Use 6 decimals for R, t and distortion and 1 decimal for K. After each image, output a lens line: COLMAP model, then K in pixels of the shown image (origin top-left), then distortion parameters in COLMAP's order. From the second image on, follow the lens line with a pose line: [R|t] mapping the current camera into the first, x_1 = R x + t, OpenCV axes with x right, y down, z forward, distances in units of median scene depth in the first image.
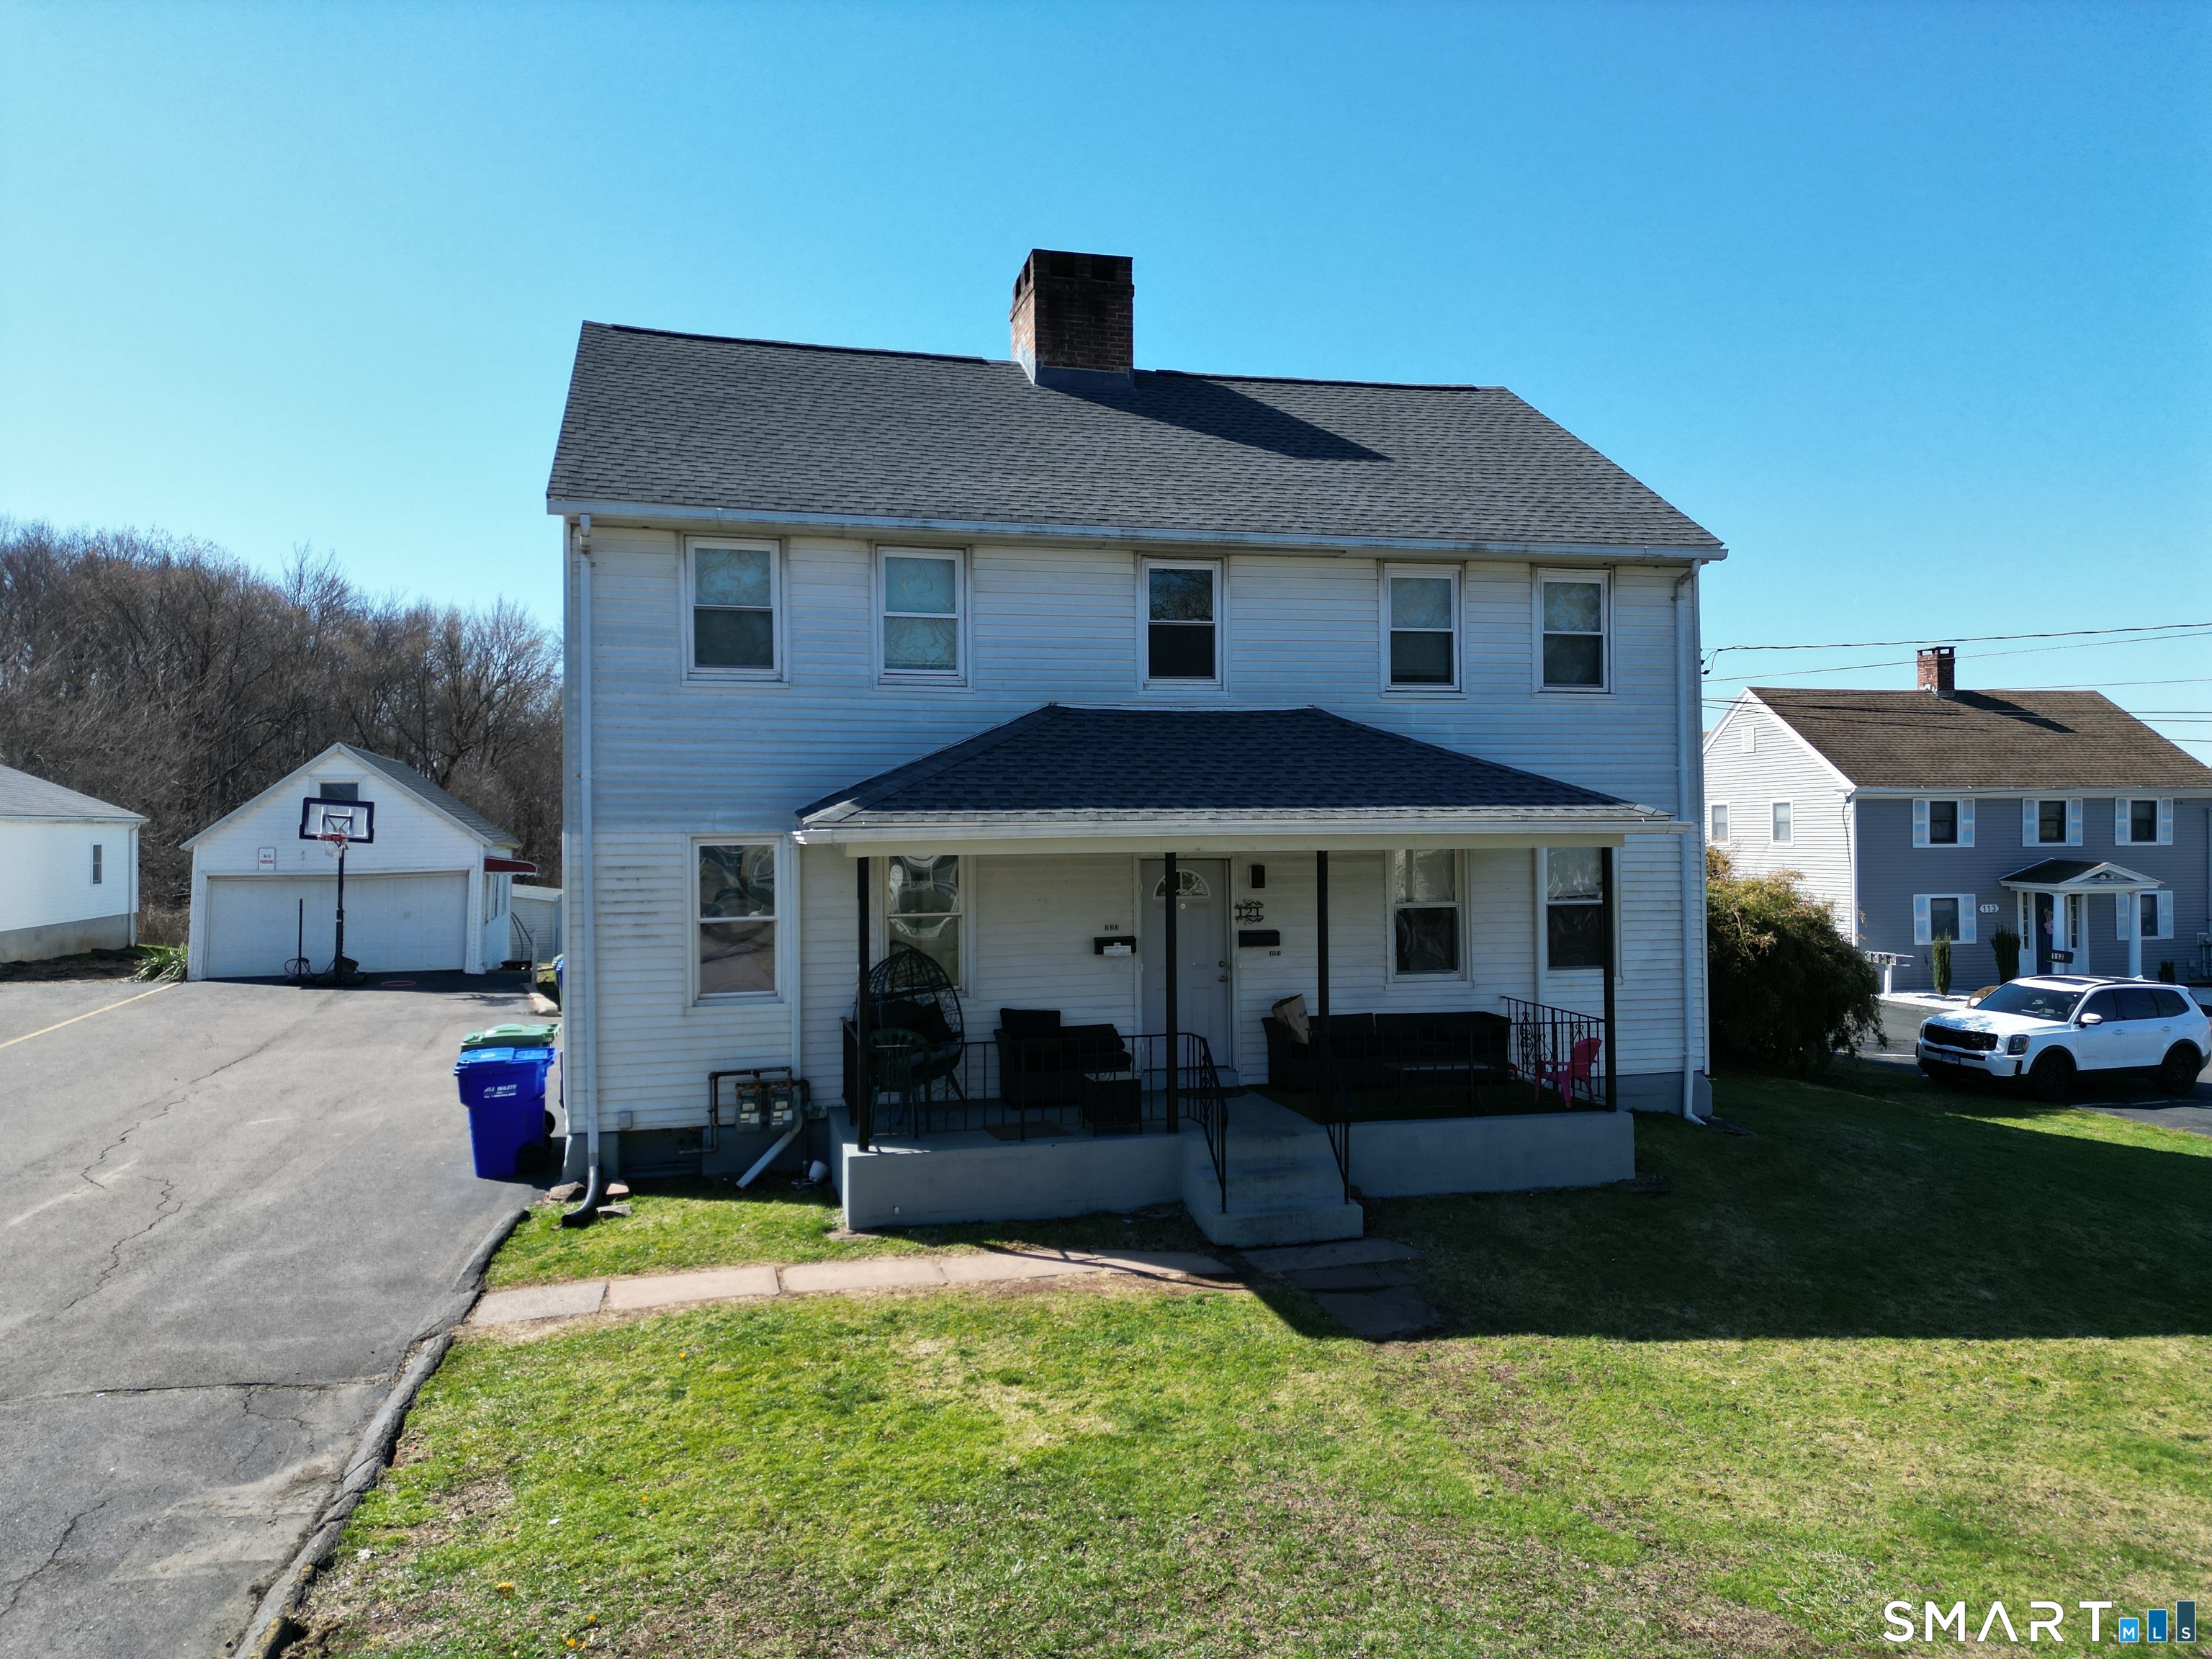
lens RADIAL K [[1532.0, 0, 1097.9], [0, 1532.0, 824.7], [0, 0, 1]] dist [0.084534, -0.090645]
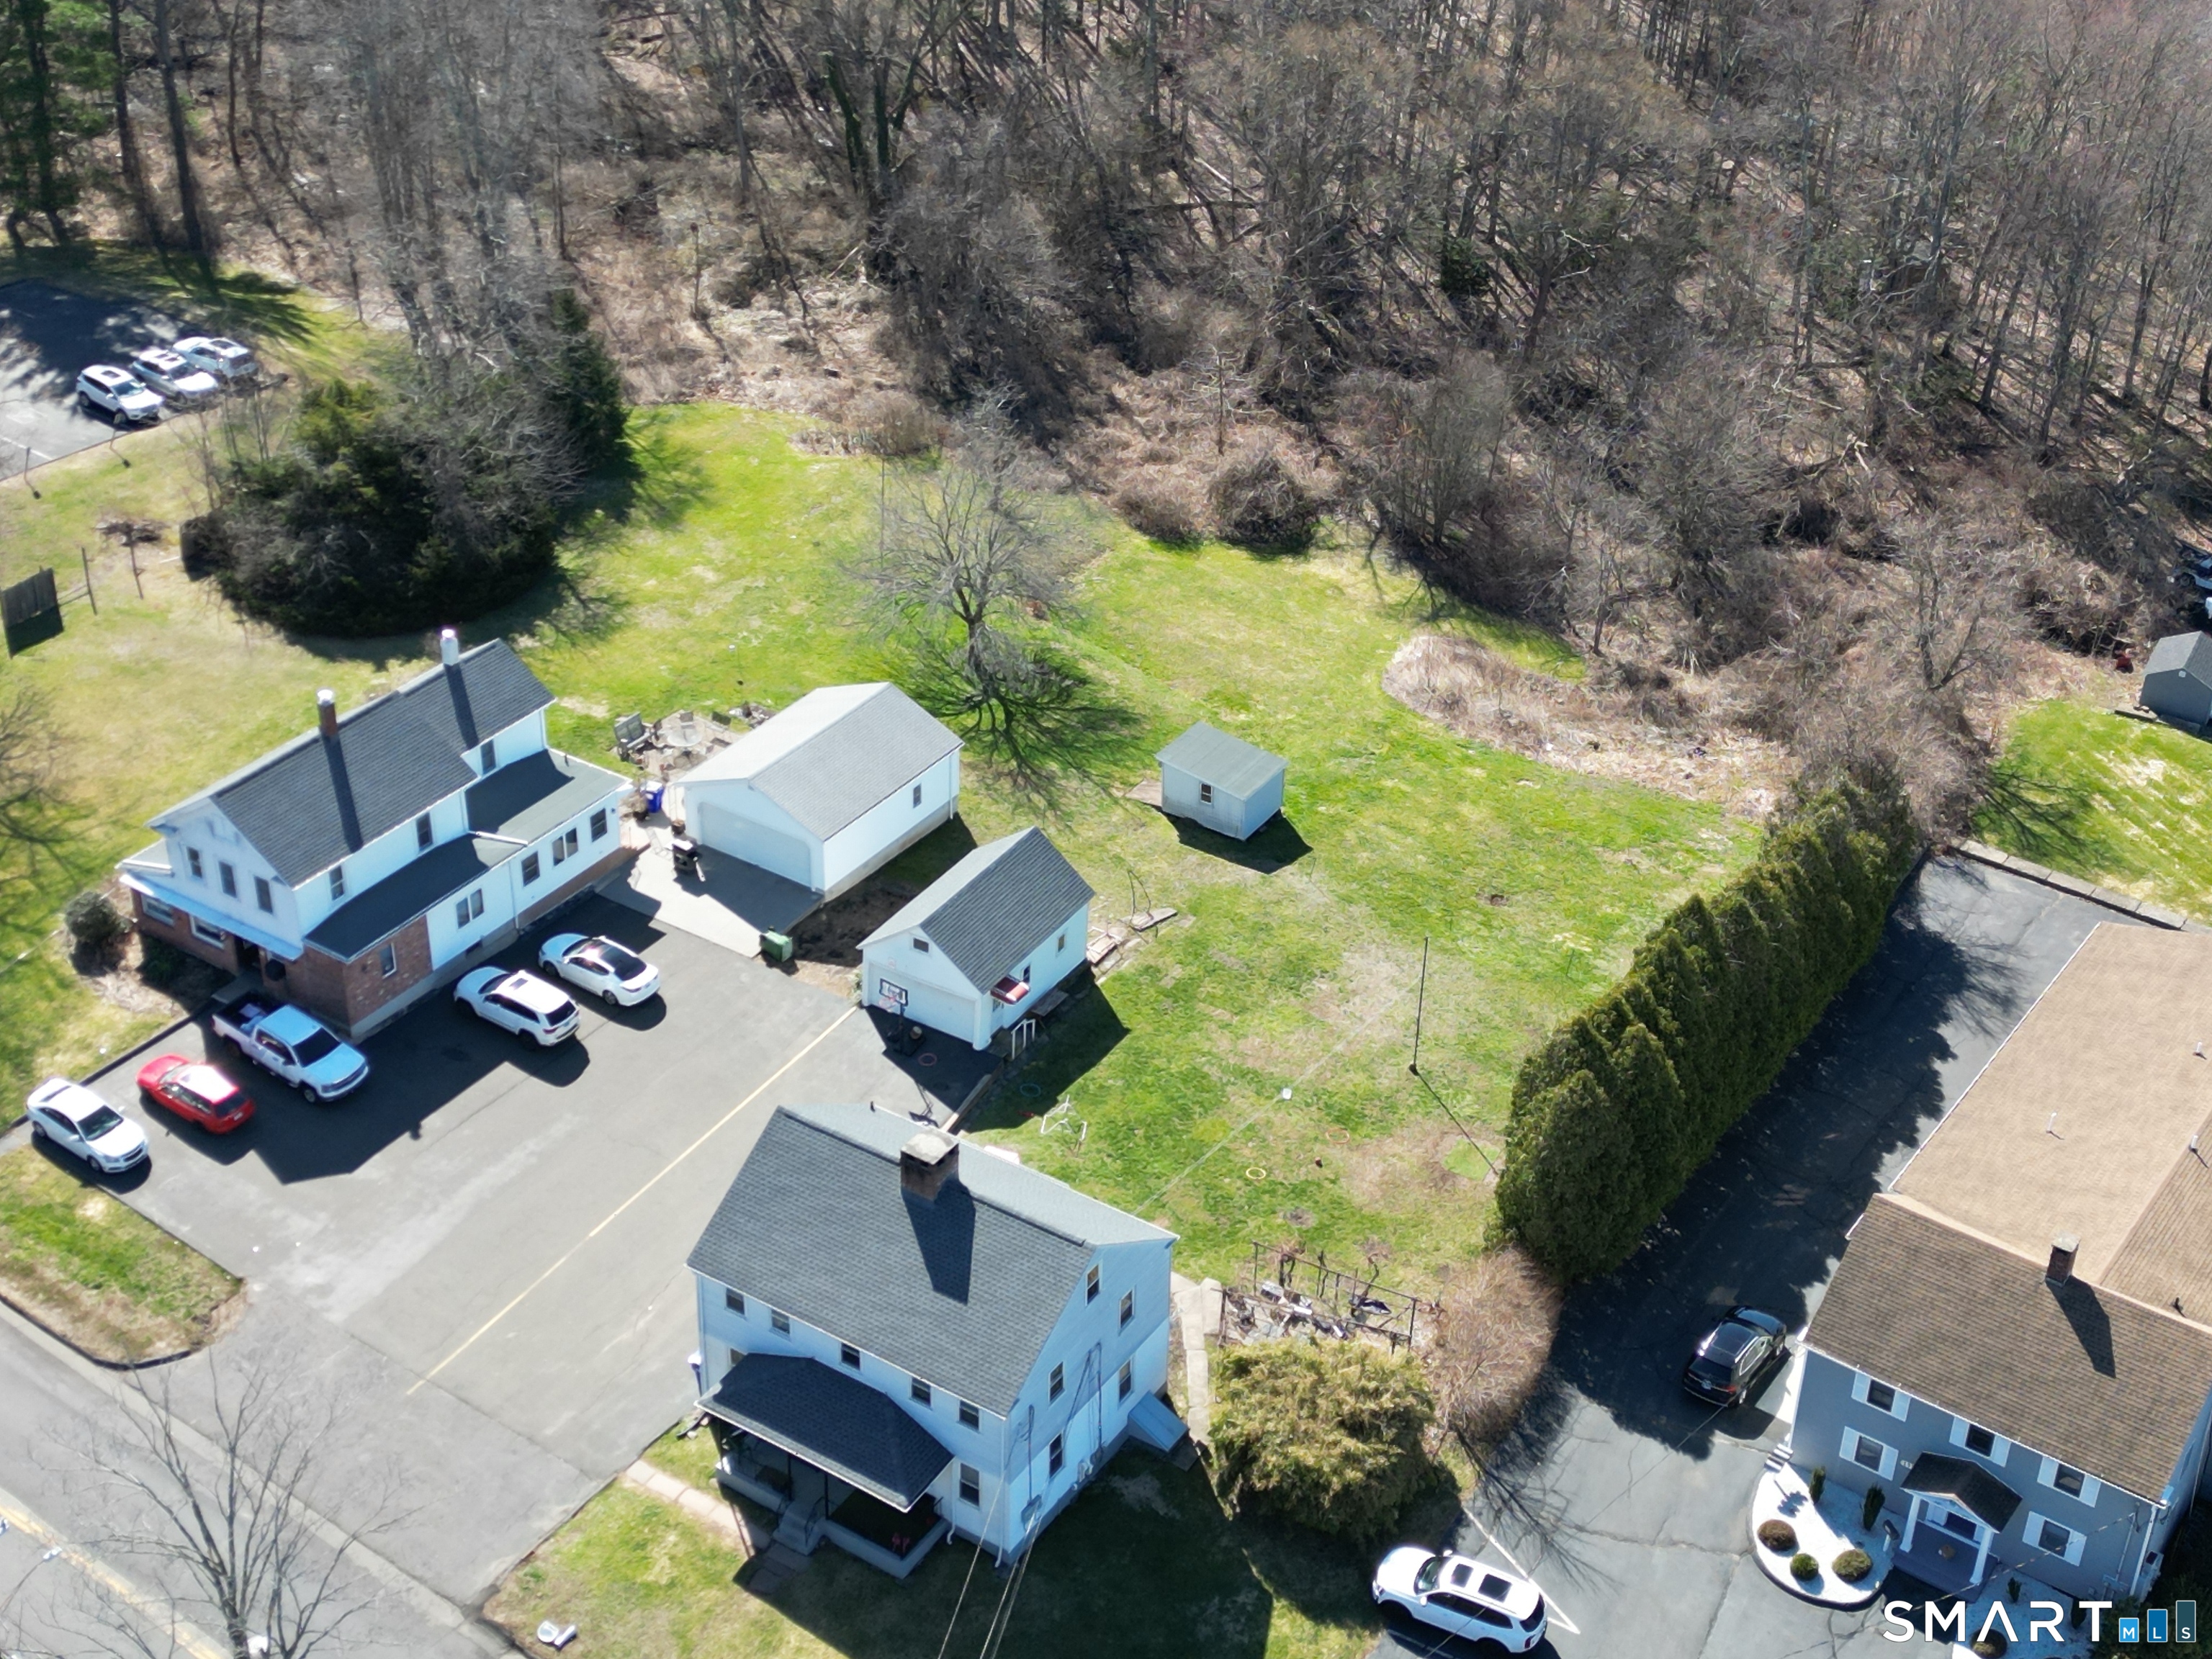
lens RADIAL K [[2680.2, 0, 1106.0], [0, 2680.2, 829.5], [0, 0, 1]] dist [0.124675, 0.006339]
pose [[0.690583, 0.405585, -0.598828, 3.253055], [-0.039374, 0.847820, 0.528820, -3.940041], [0.722180, -0.341616, 0.601460, -1.507382]]
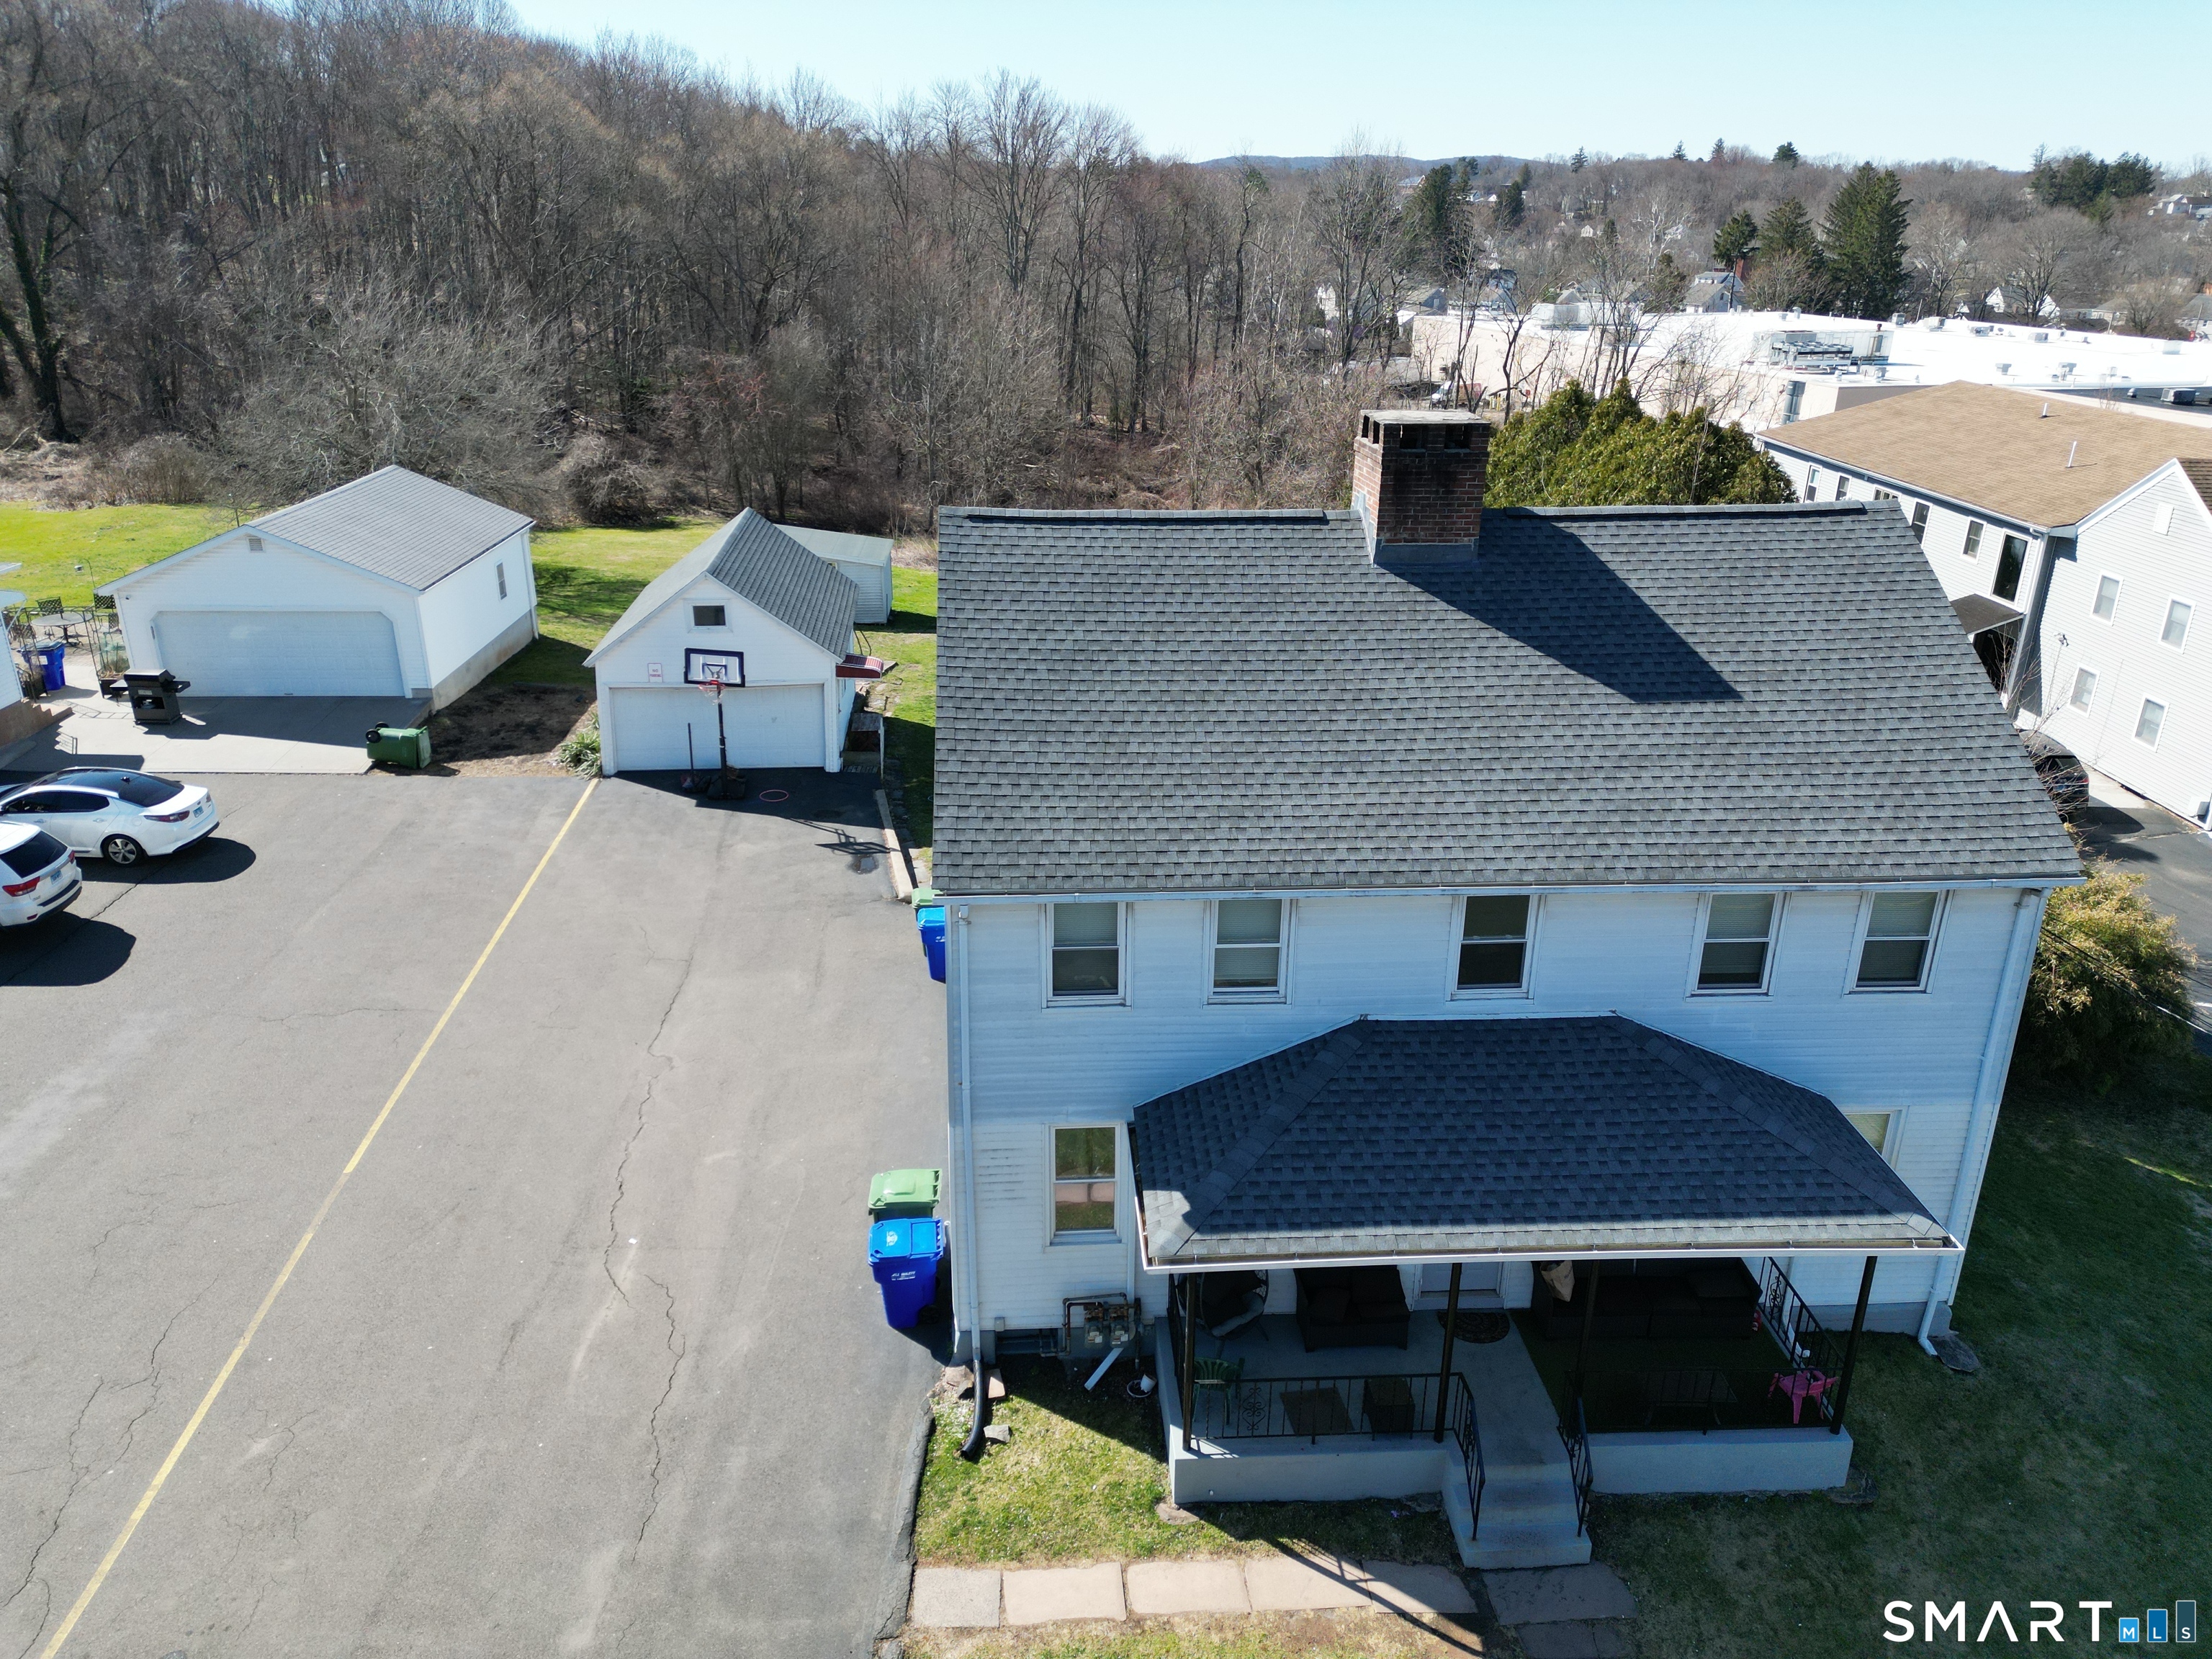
lens RADIAL K [[1532.0, 0, 1097.9], [0, 1532.0, 824.7], [0, 0, 1]] dist [0.084534, -0.090645]
pose [[0.981684, 0.081578, -0.172167, -0.038991], [-0.013538, 0.931272, 0.364072, -0.614899], [0.190035, -0.355073, 0.915320, 0.000097]]
